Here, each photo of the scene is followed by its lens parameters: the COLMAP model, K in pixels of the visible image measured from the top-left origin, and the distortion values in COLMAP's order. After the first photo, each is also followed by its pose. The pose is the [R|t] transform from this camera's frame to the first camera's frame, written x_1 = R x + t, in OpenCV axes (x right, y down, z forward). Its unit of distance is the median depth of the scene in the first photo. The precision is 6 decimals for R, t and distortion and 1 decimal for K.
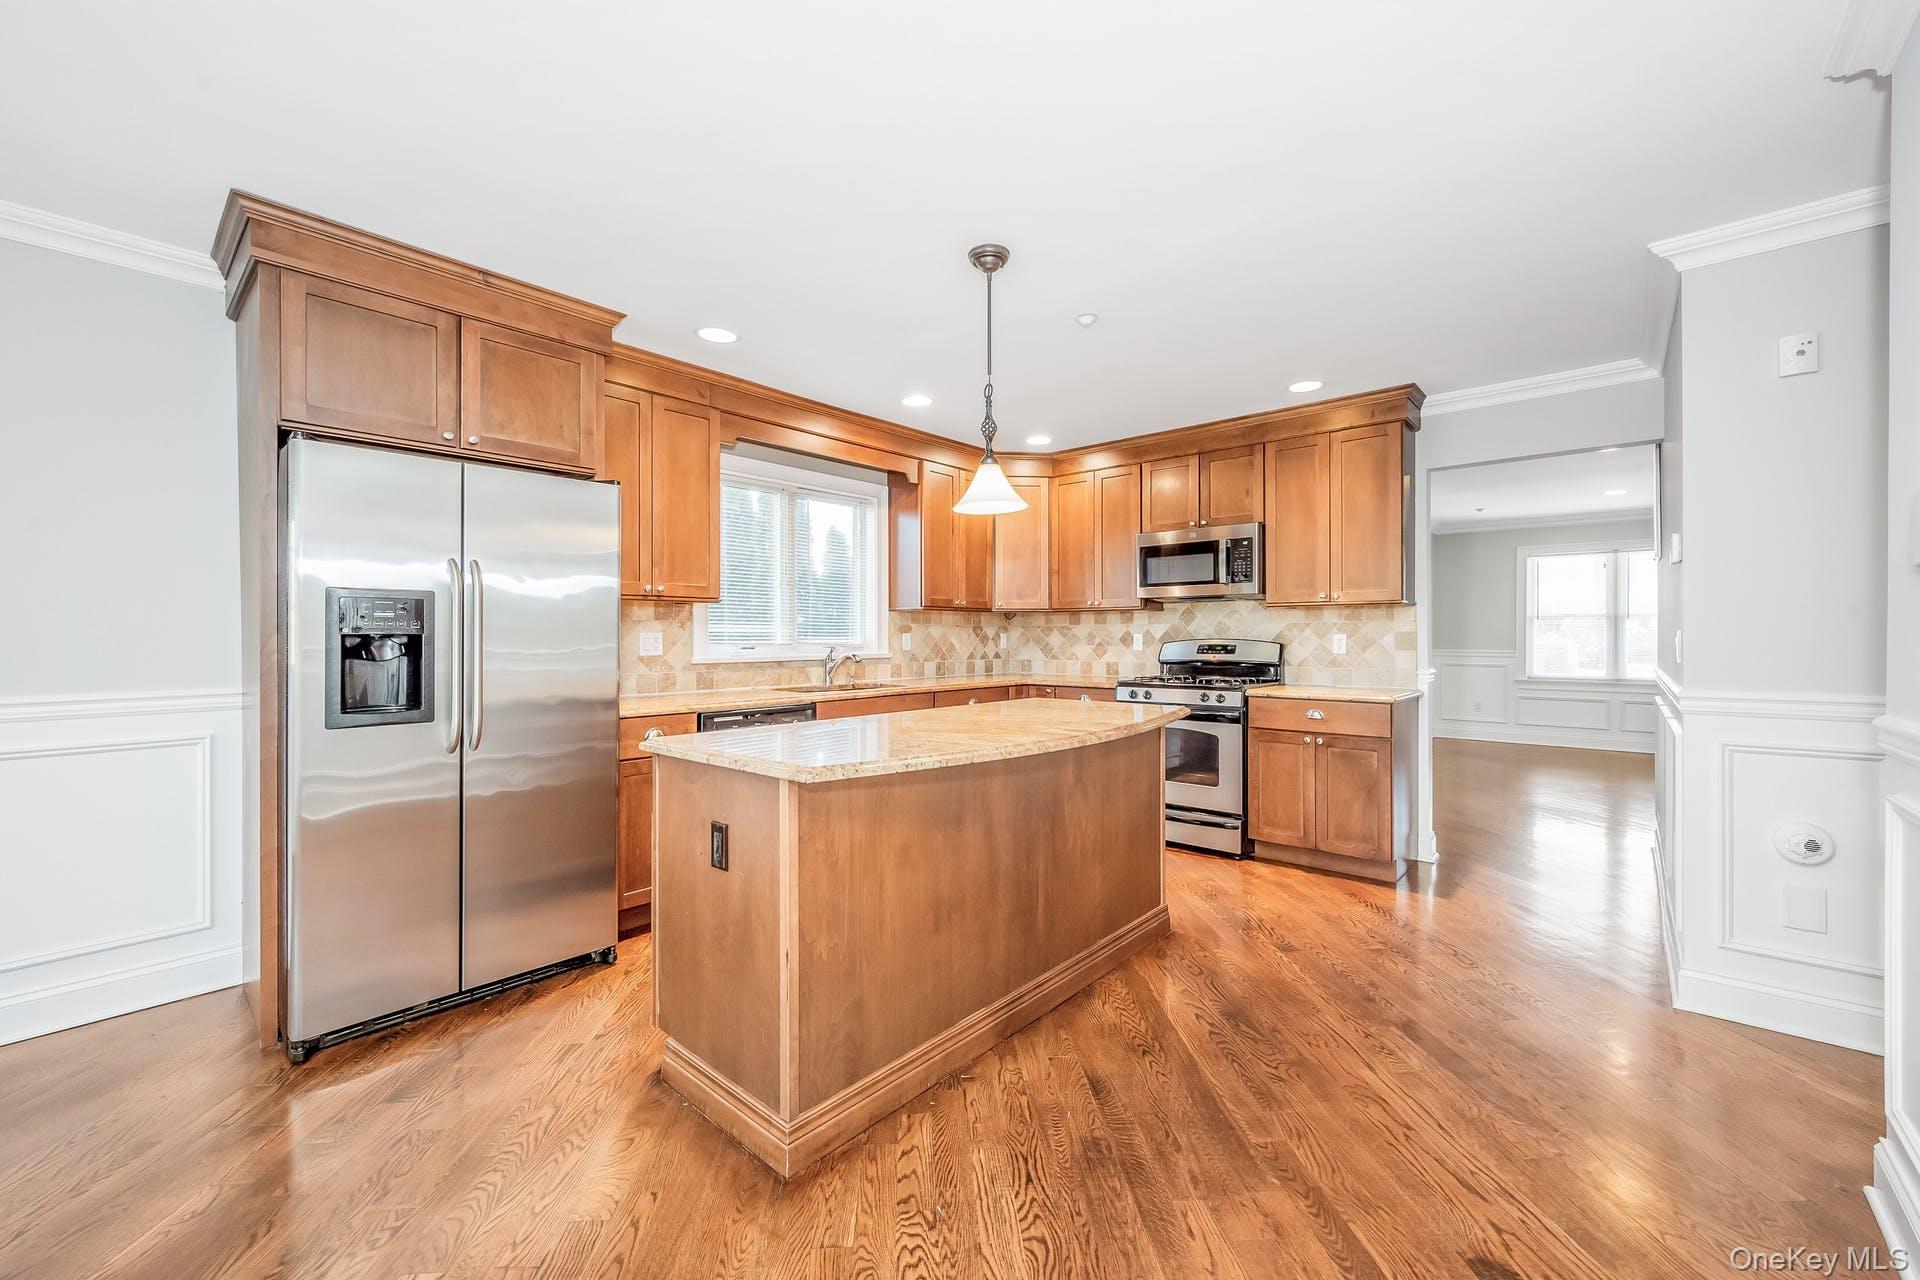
lens RADIAL K [[761.5, 0, 963.3], [0, 761.5, 634.6], [0, 0, 1]] dist [0.000065, 0.000366]
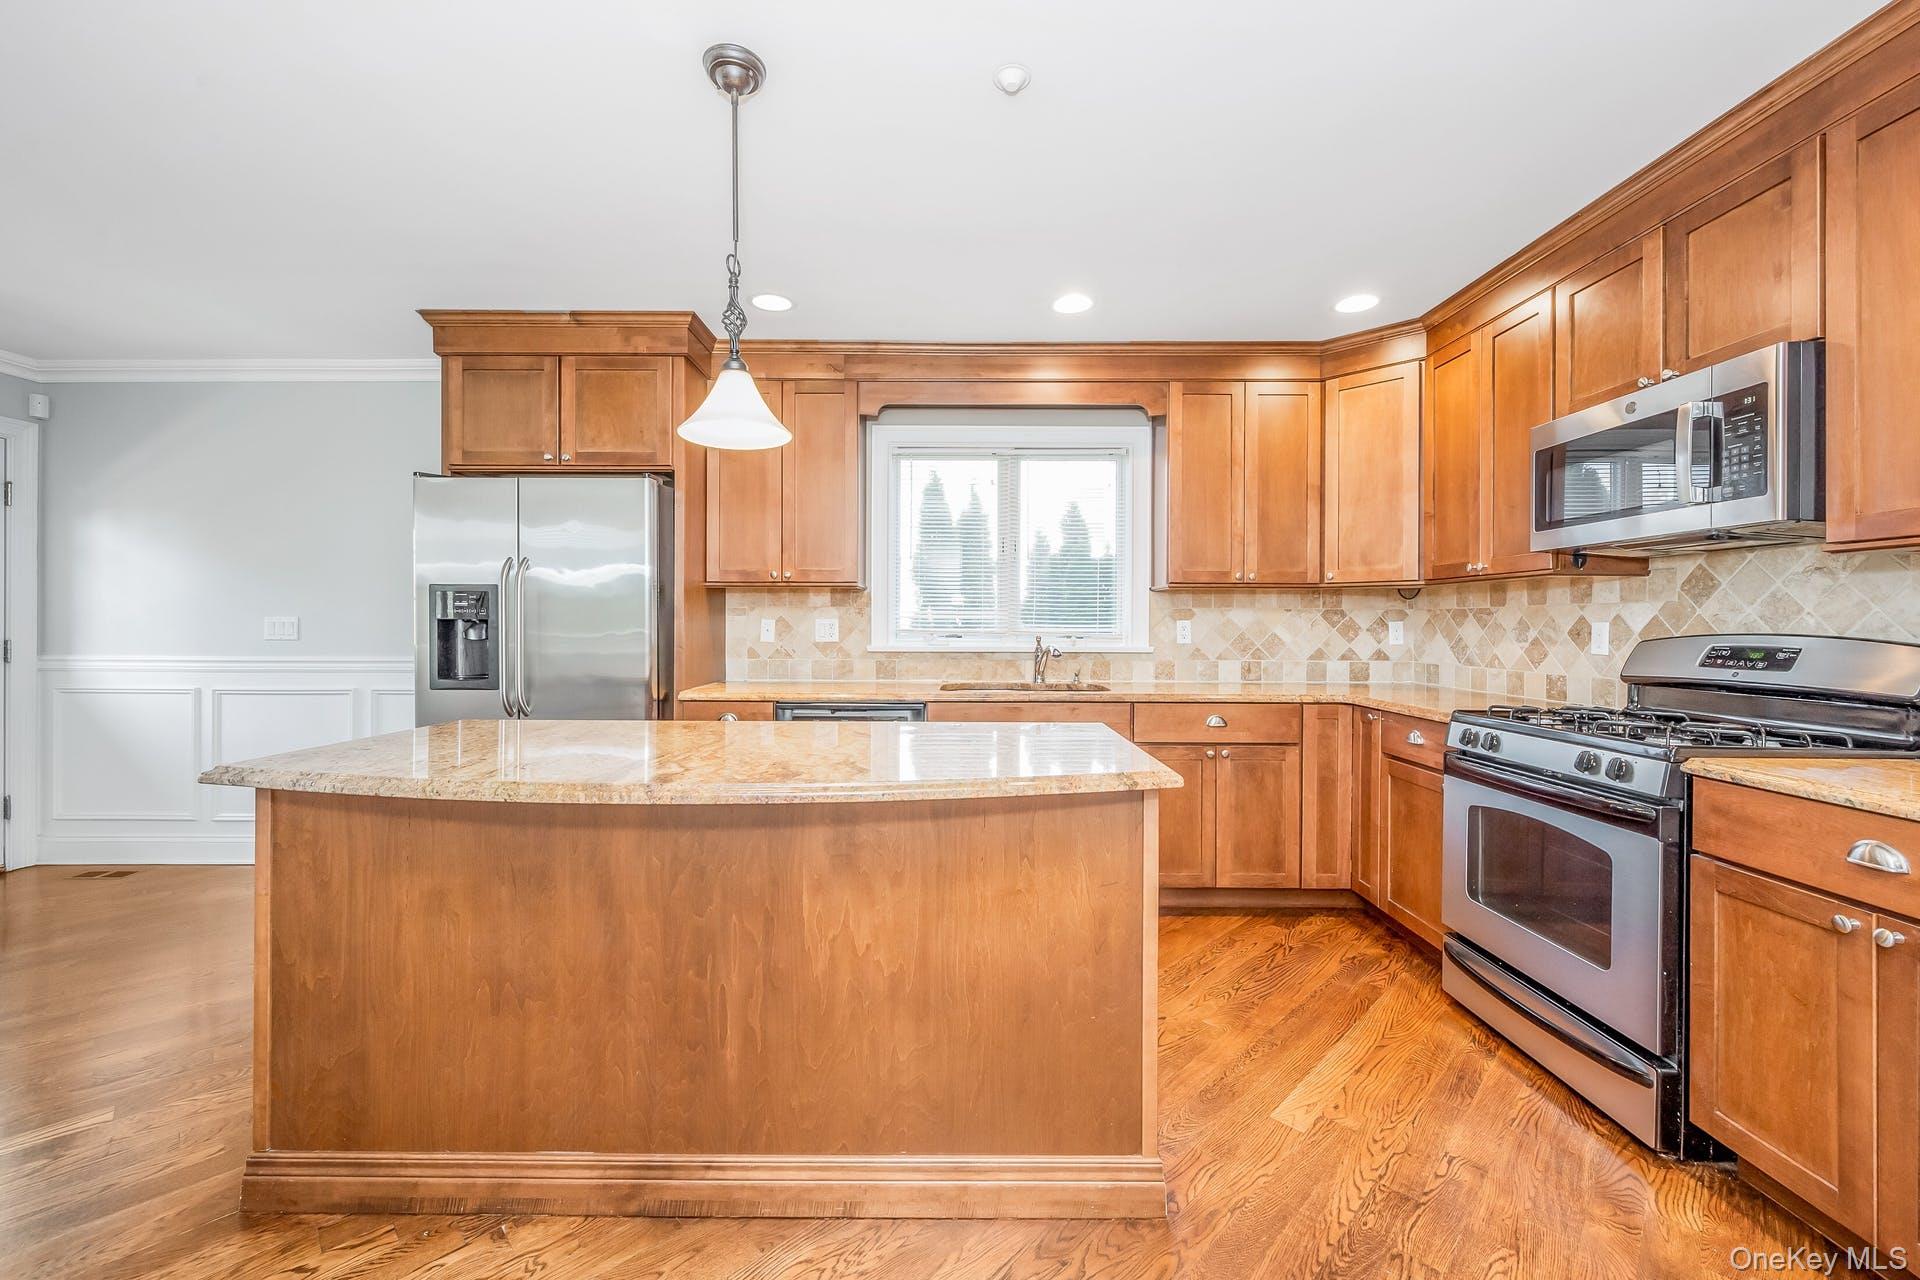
lens RADIAL K [[764.1, 0, 960.4], [0, 764.1, 624.3], [0, 0, 1]] dist [-0.000698, -0.000067]
pose [[0.655182, 0.004808, -0.755456, 0.428152], [-0.003761, 0.999988, 0.003102, 0.000472], [0.755462, 0.000809, 0.655192, 0.437453]]
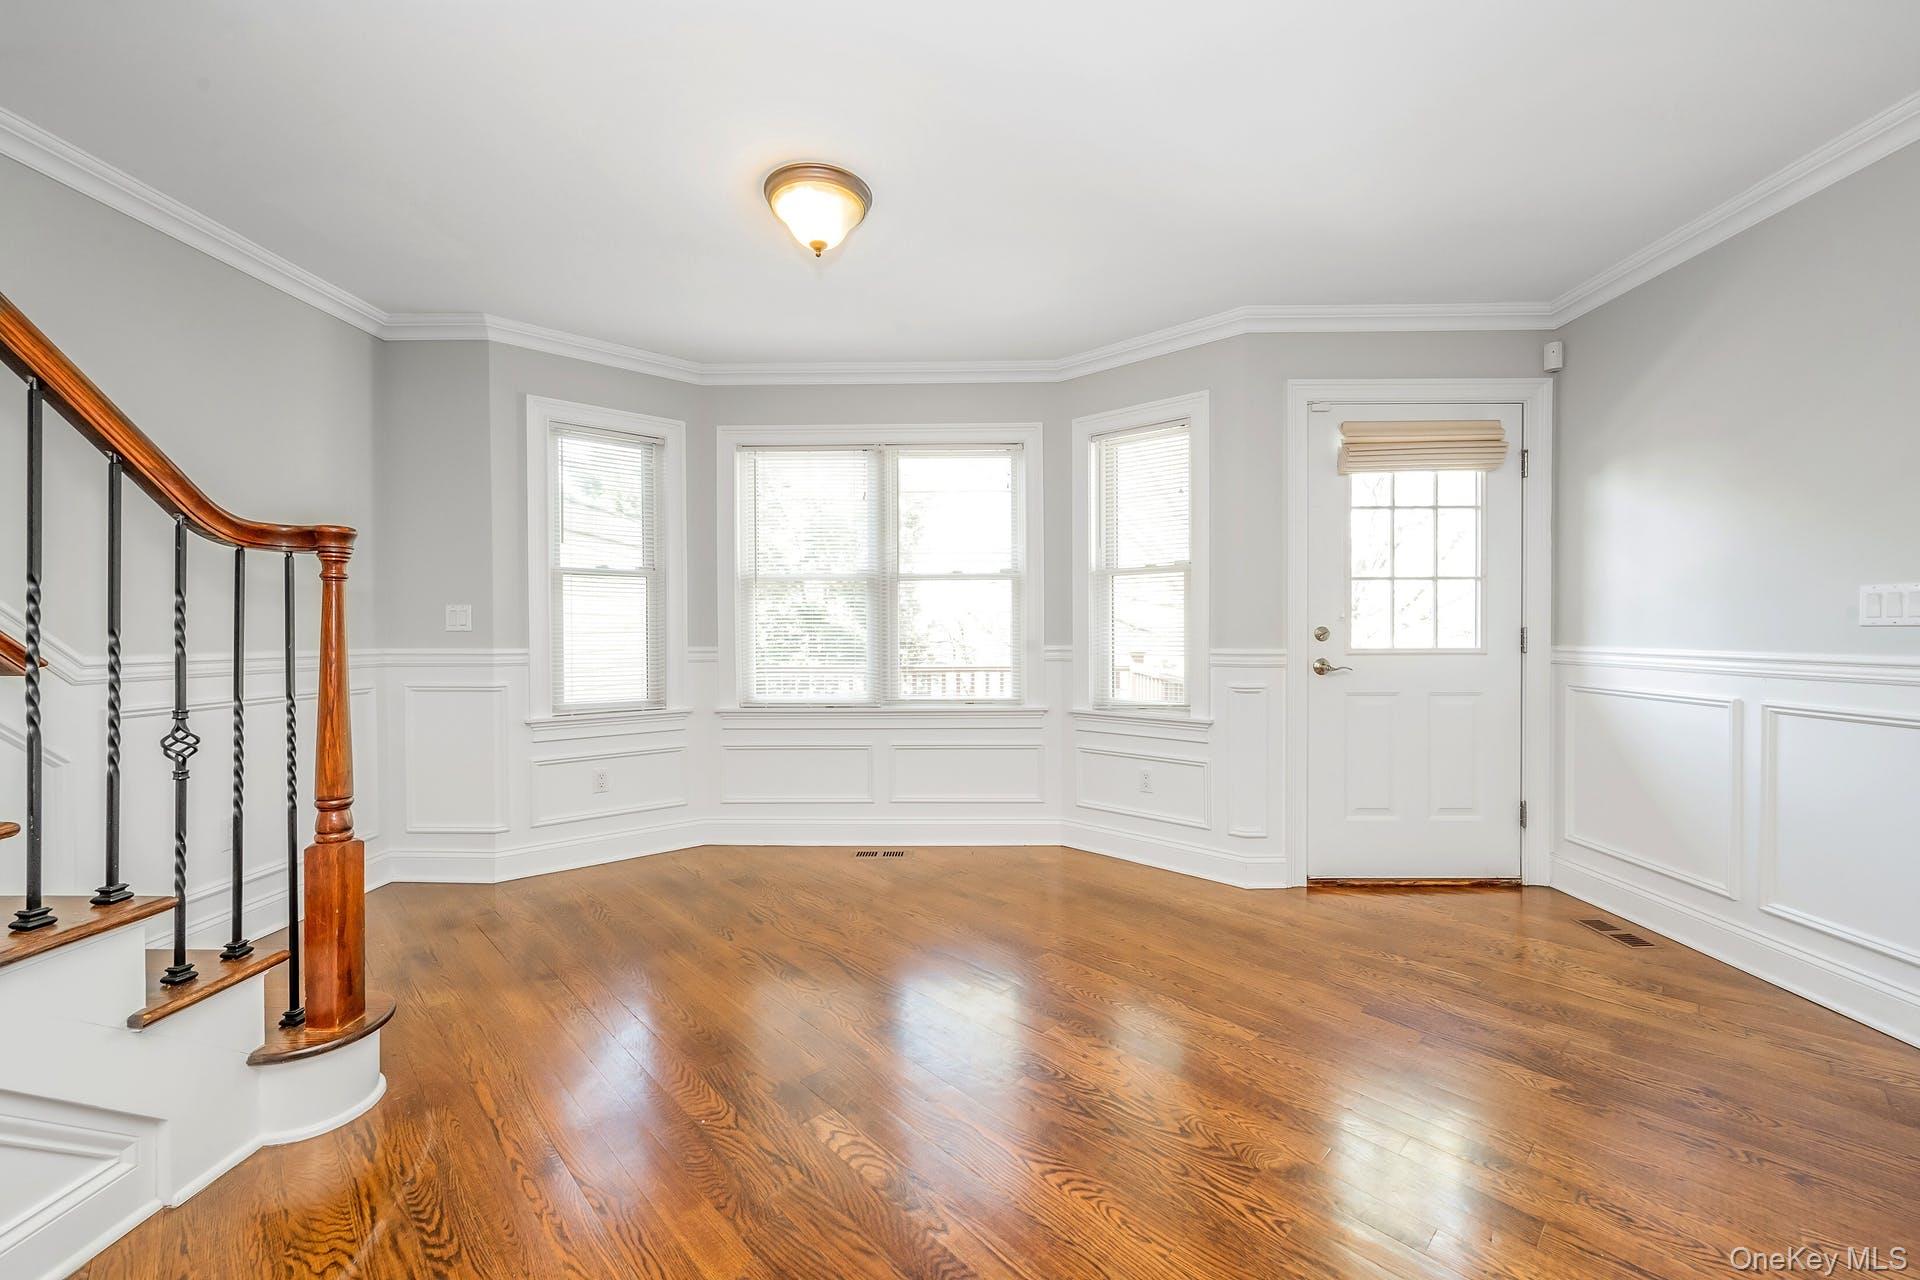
lens RADIAL K [[761.5, 0, 963.3], [0, 761.5, 634.6], [0, 0, 1]] dist [0.000065, 0.000366]
pose [[-0.760919, 0.009556, -0.648777, -0.016021], [0.005547, 0.999951, 0.008223, 0.023725], [0.648823, 0.002658, -0.760934, 0.406046]]
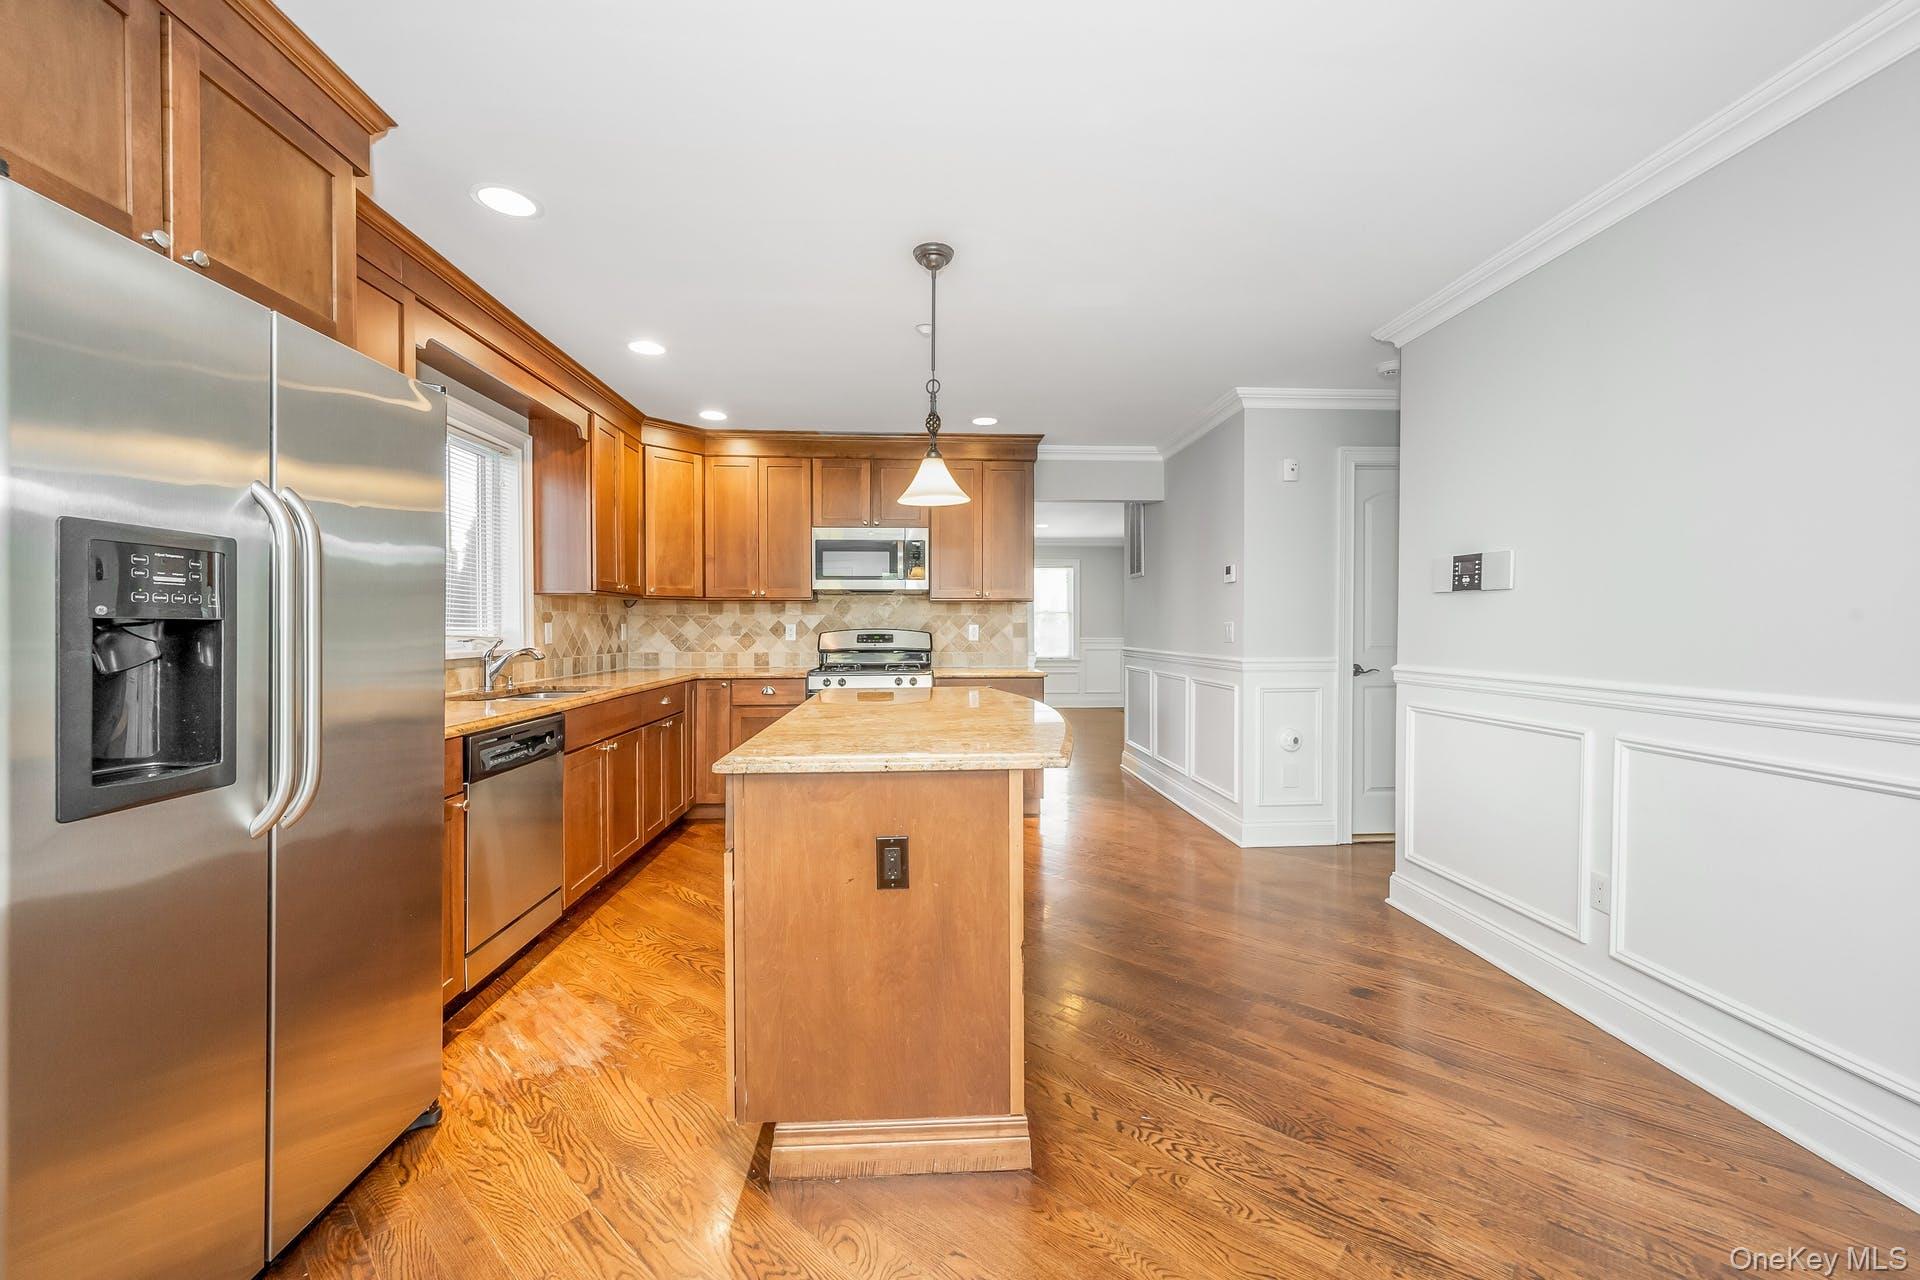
lens RADIAL K [[758.3, 0, 964.4], [0, 758.3, 637.2], [0, 0, 1]] dist [-0.001067, -0.000042]
pose [[0.708102, -0.009594, 0.706045, -0.410752], [-0.000774, 0.999897, 0.014362, 0.001855], [-0.706110, -0.010716, 0.708021, 0.152076]]
